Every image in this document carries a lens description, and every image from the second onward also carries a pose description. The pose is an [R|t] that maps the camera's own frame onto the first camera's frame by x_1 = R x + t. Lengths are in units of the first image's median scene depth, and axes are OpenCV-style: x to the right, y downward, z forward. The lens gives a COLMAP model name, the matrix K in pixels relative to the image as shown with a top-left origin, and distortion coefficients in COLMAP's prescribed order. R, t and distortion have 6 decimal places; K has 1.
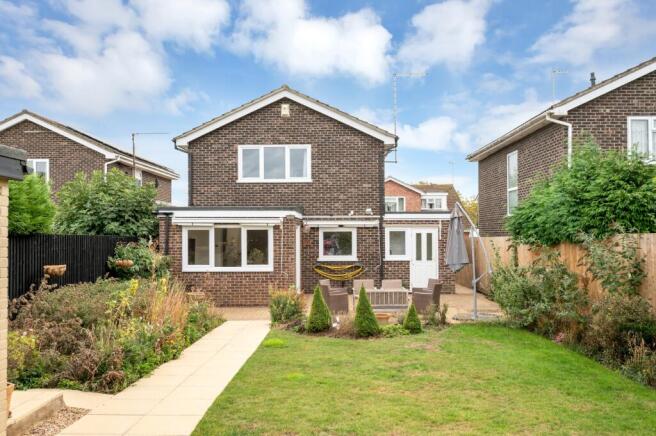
lens RADIAL K [[565.3, 0, 329.7], [0, 565.3, 222.8], [0, 0, 1]] dist [0.057103, -0.003924]
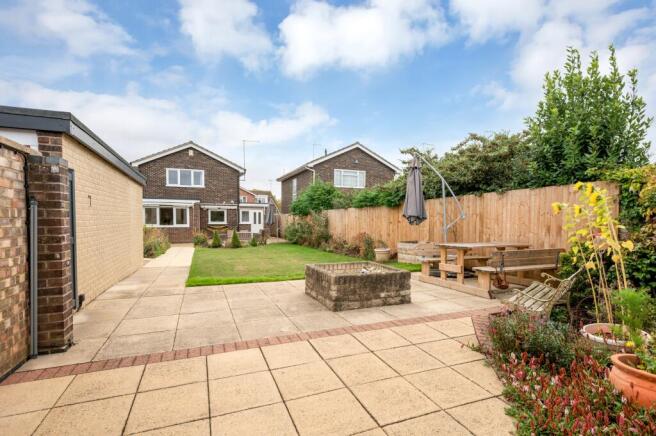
lens RADIAL K [[321.2, 0, 333.7], [0, 321.2, 219.2], [0, 0, 1]] dist [-0.003482, -0.000648]
pose [[0.918367, 0.006771, 0.395672, -0.063888], [-0.014683, 0.999748, 0.016970, 0.020110], [-0.395458, -0.021394, 0.918235, -0.318993]]
